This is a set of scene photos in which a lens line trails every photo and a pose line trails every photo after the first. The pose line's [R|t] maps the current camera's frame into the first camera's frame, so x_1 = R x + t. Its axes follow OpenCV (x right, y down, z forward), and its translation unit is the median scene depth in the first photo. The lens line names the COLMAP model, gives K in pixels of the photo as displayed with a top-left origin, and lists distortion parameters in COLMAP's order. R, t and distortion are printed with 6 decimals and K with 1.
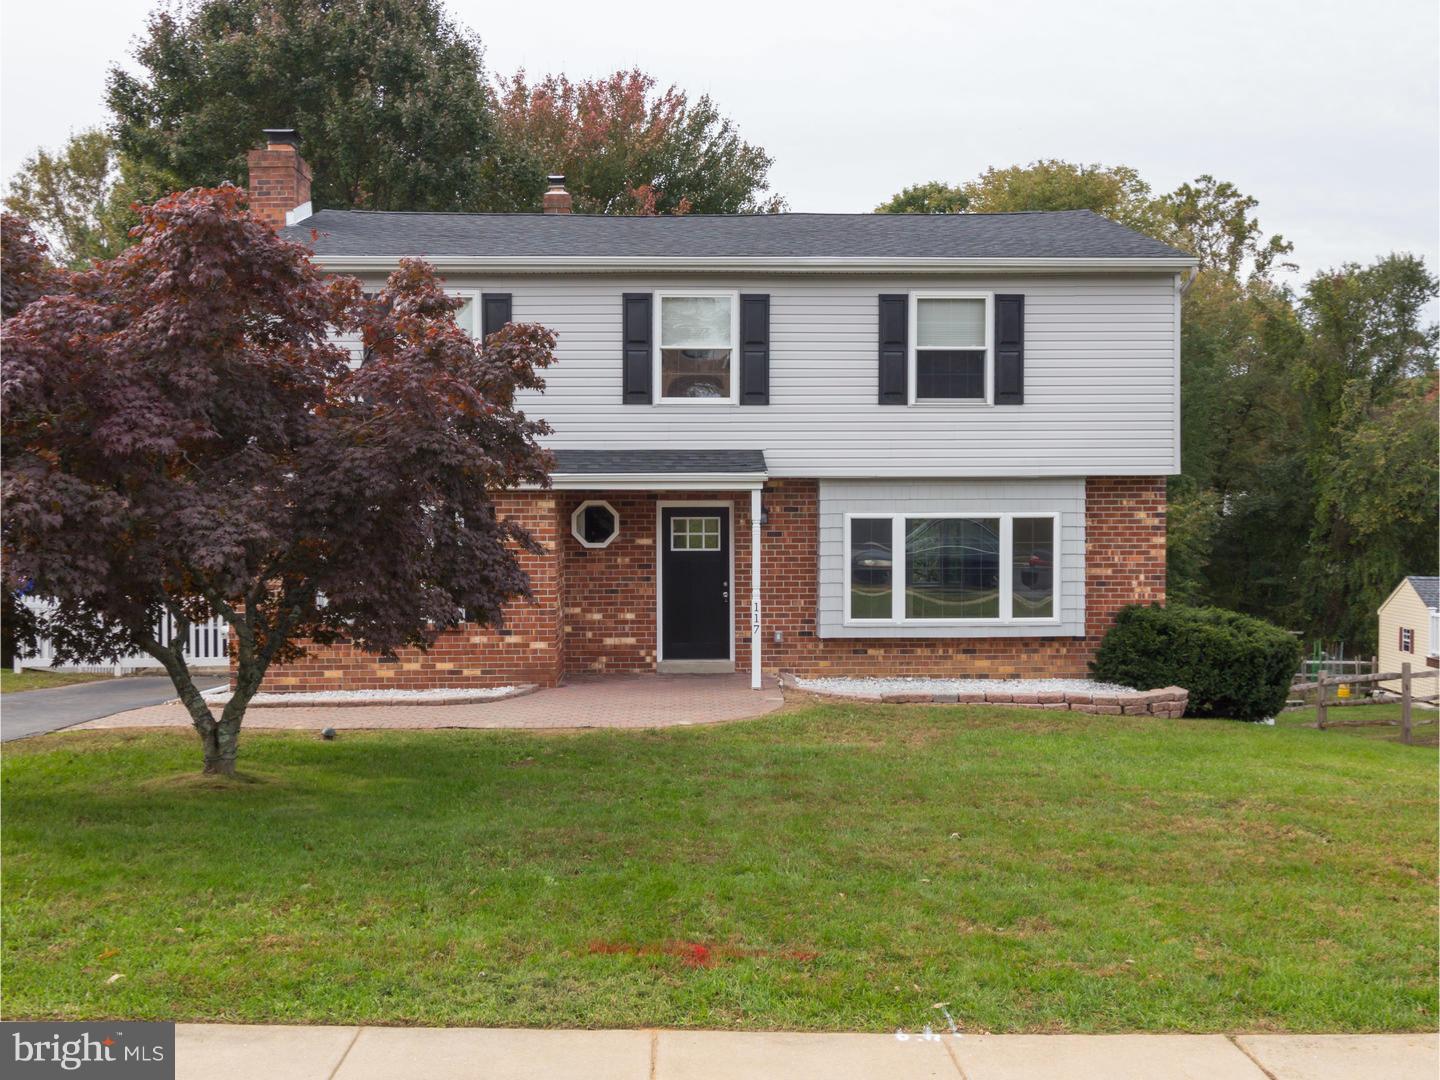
lens RADIAL K [[900.0, 0, 720.0], [0, 900.0, 538.2], [0, 0, 1]] dist [0.007918, 0.001064]
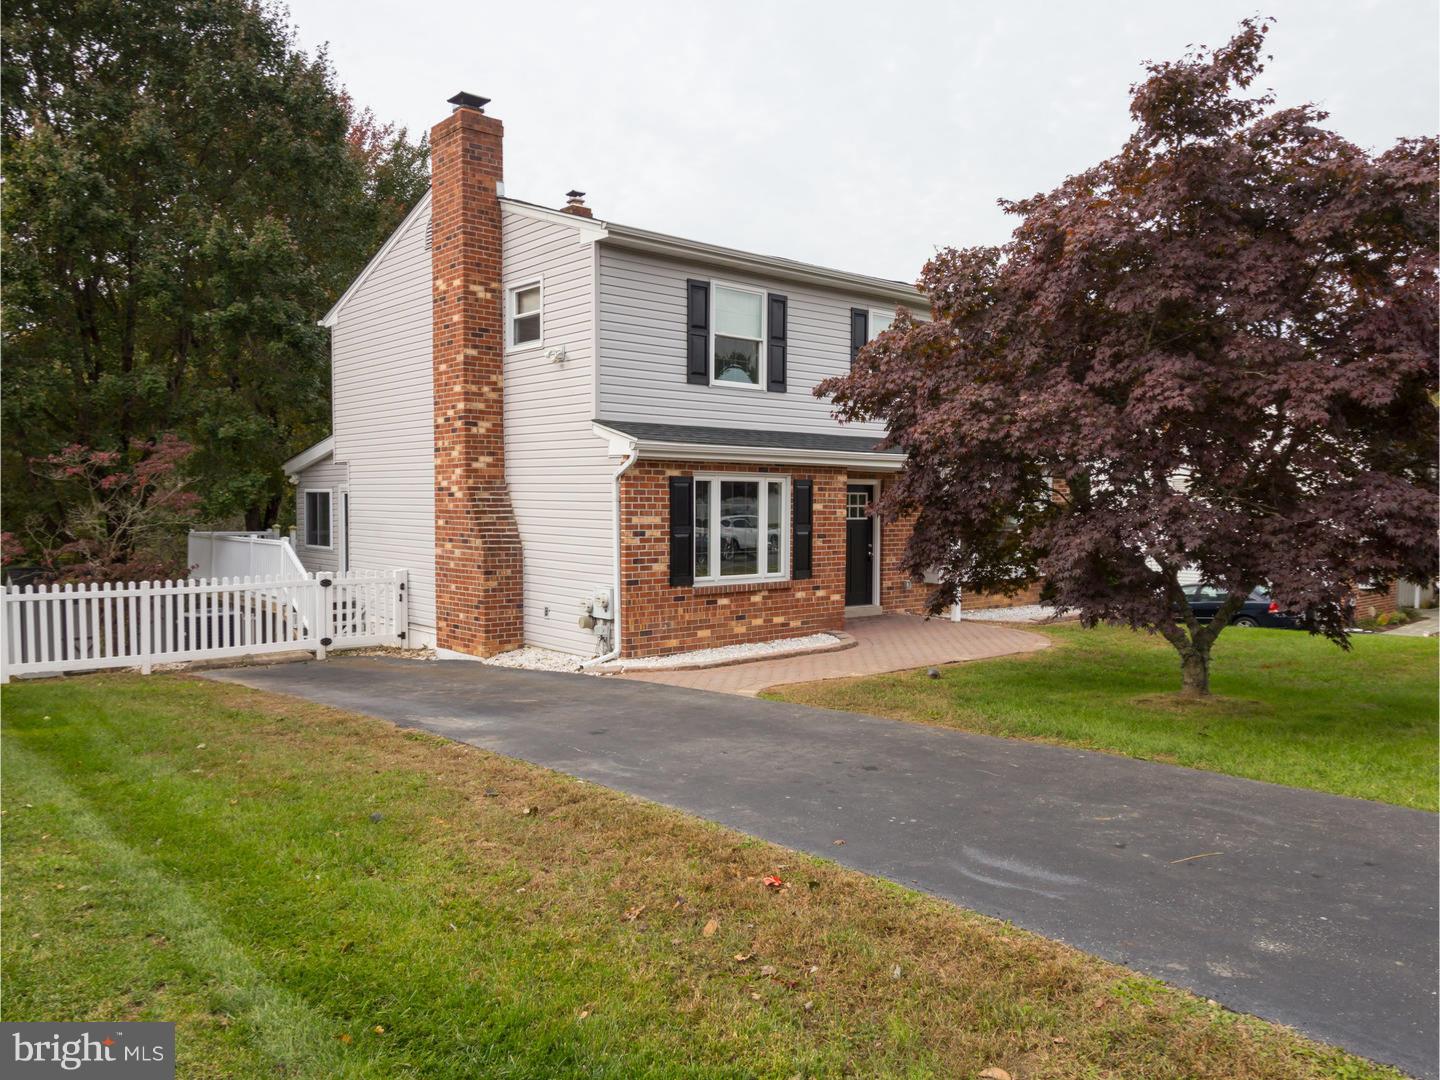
lens RADIAL K [[1068.2, 0, 720.4], [0, 1068.2, 541.2], [0, 0, 1]] dist [0.001979, 0.000037]
pose [[0.769490, -0.020939, 0.638316, -0.891196], [0.002895, 0.999566, 0.029300, 0.000960], [-0.638652, -0.020698, 0.769217, -0.001529]]
